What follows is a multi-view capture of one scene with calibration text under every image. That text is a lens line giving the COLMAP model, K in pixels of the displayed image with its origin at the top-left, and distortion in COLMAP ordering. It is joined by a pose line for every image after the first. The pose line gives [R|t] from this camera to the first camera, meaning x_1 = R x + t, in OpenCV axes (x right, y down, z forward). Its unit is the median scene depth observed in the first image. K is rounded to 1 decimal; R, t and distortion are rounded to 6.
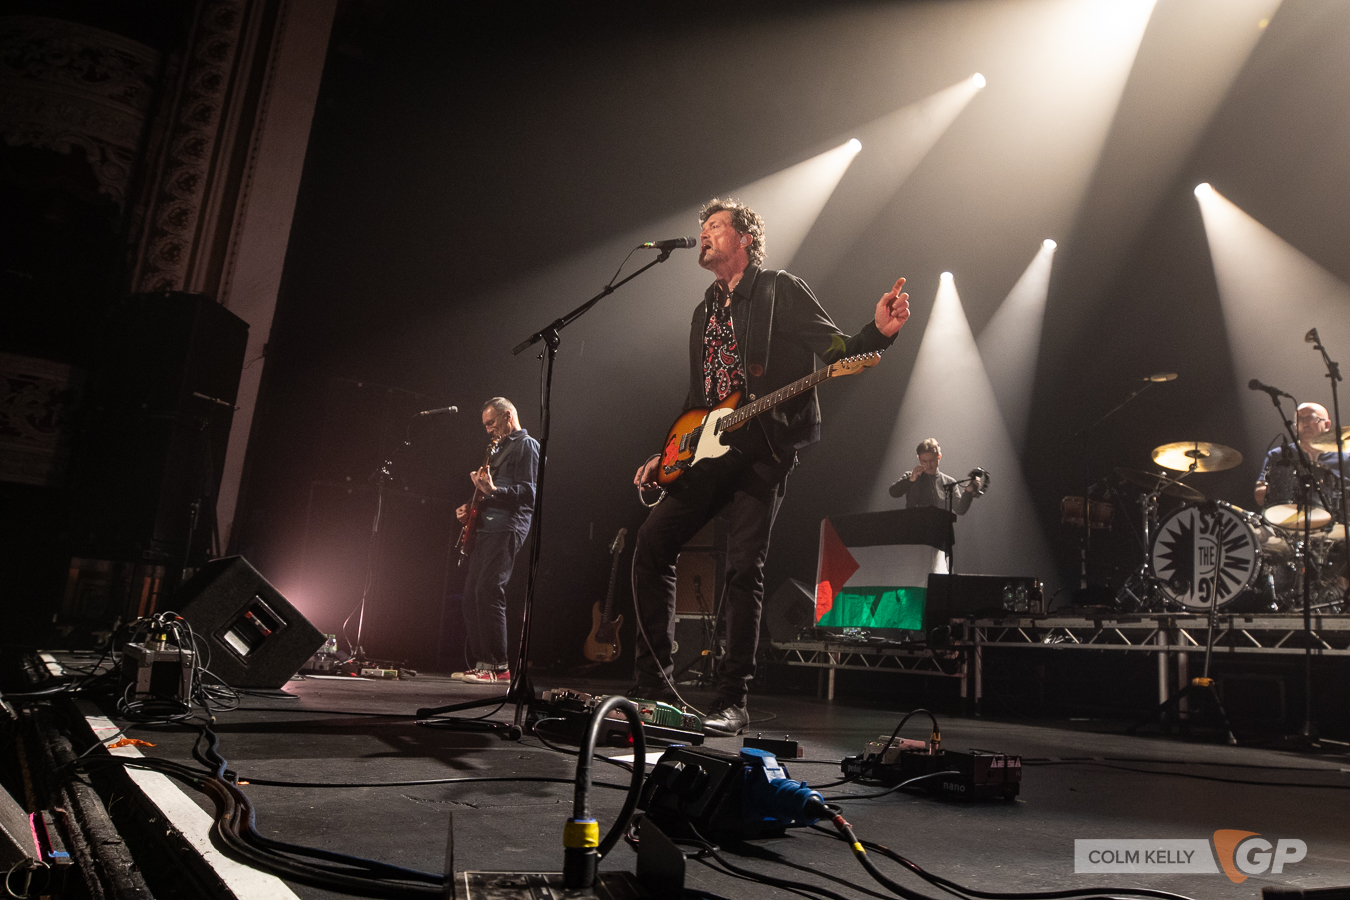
lens RADIAL K [[982.0, 0, 690.6], [0, 982.0, 454.9], [0, 0, 1]] dist [-0.053838, 0.025458]
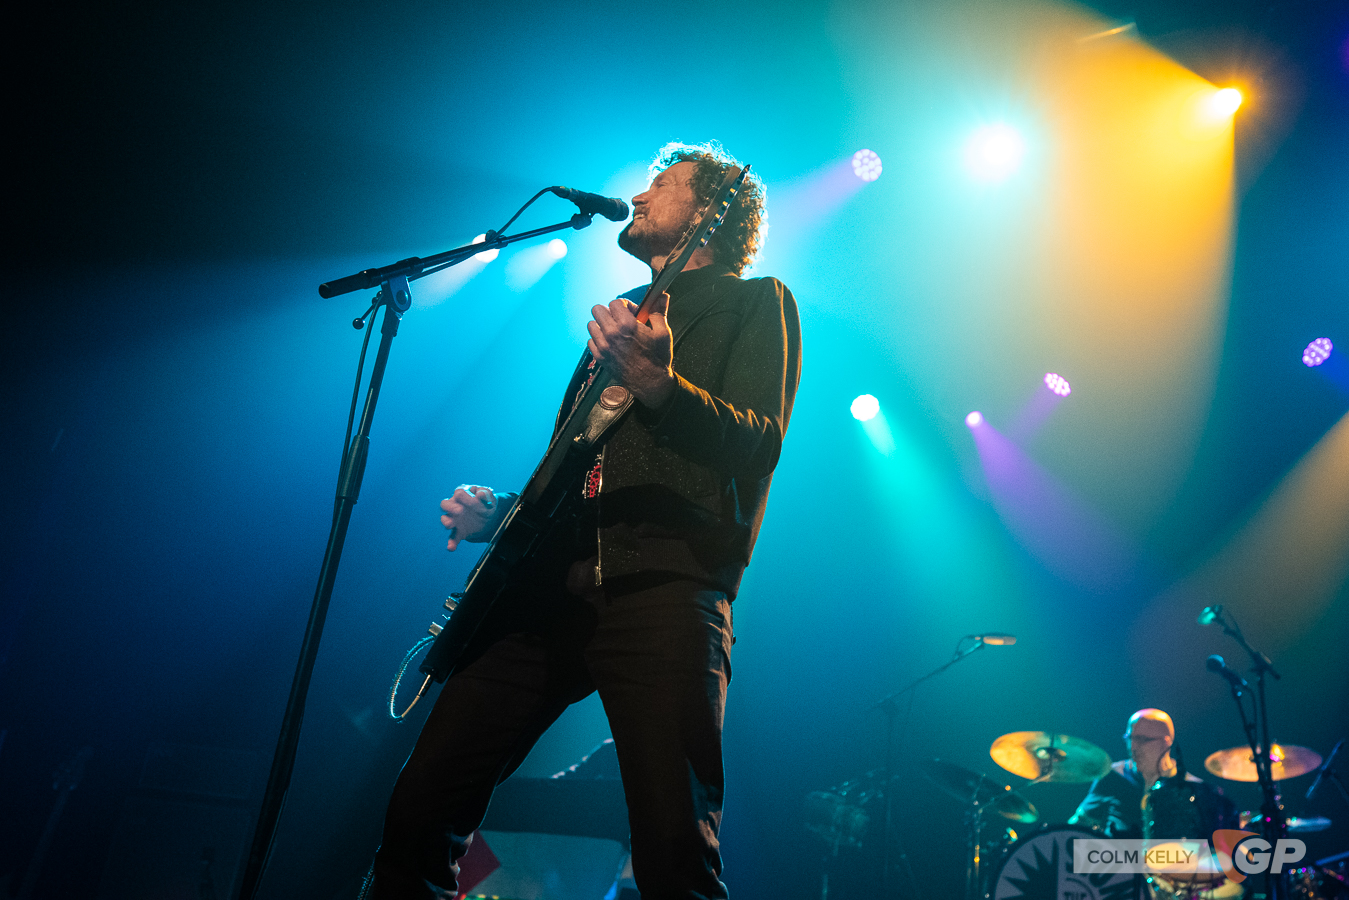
lens RADIAL K [[1300.9, 0, 674.5], [0, 1300.9, 450.0], [0, 0, 1]] dist [-0.008083, -0.023902]
pose [[0.898536, 0.225404, 0.376597, -0.136638], [-0.149034, 0.963762, -0.221252, 0.037653], [-0.412821, 0.142677, 0.899568, 0.242056]]
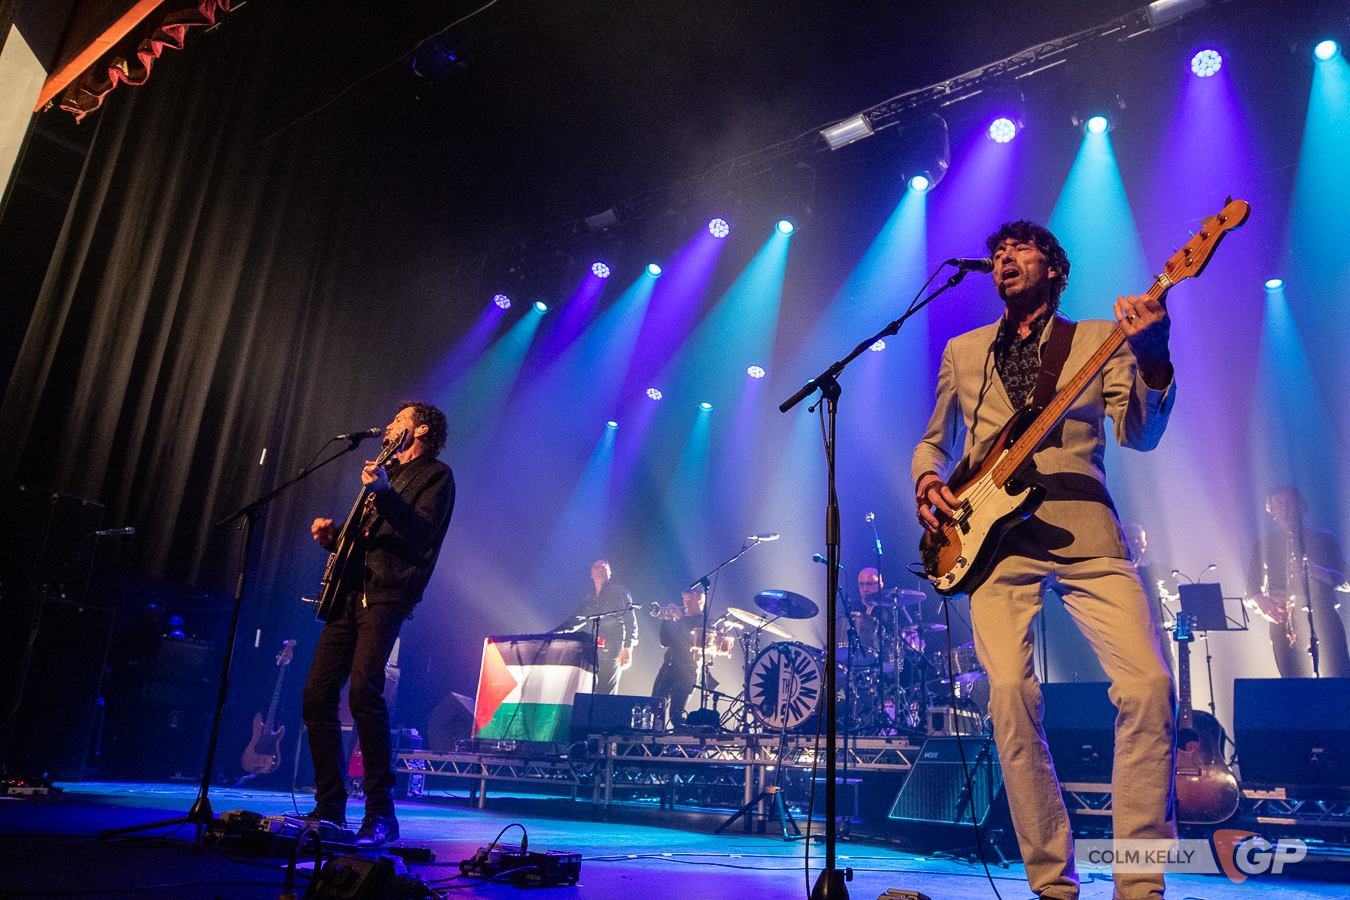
lens RADIAL K [[982.0, 0, 690.6], [0, 982.0, 454.9], [0, 0, 1]] dist [-0.053838, 0.025458]
pose [[0.948503, 0.080148, 0.306460, -0.000740], [-0.050225, 0.993275, -0.104321, -0.053974], [-0.312760, 0.083557, 0.946150, -0.185030]]
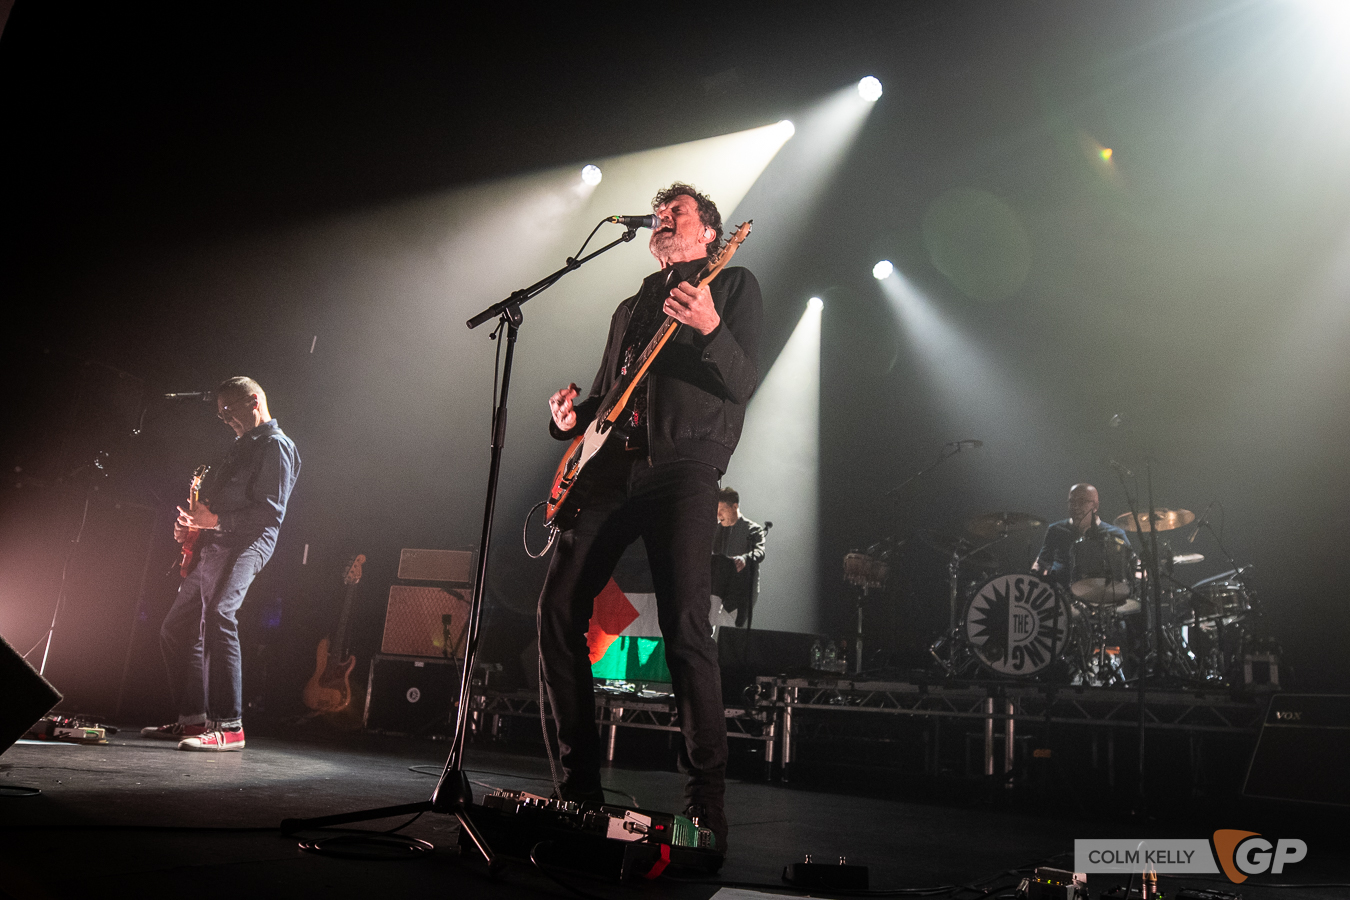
lens RADIAL K [[982.0, 0, 690.6], [0, 982.0, 454.9], [0, 0, 1]] dist [-0.053838, 0.025458]
pose [[0.938563, 0.096804, 0.331254, -0.146018], [-0.084878, 0.995120, -0.050318, 0.008586], [-0.334509, 0.019111, 0.942199, 0.145805]]
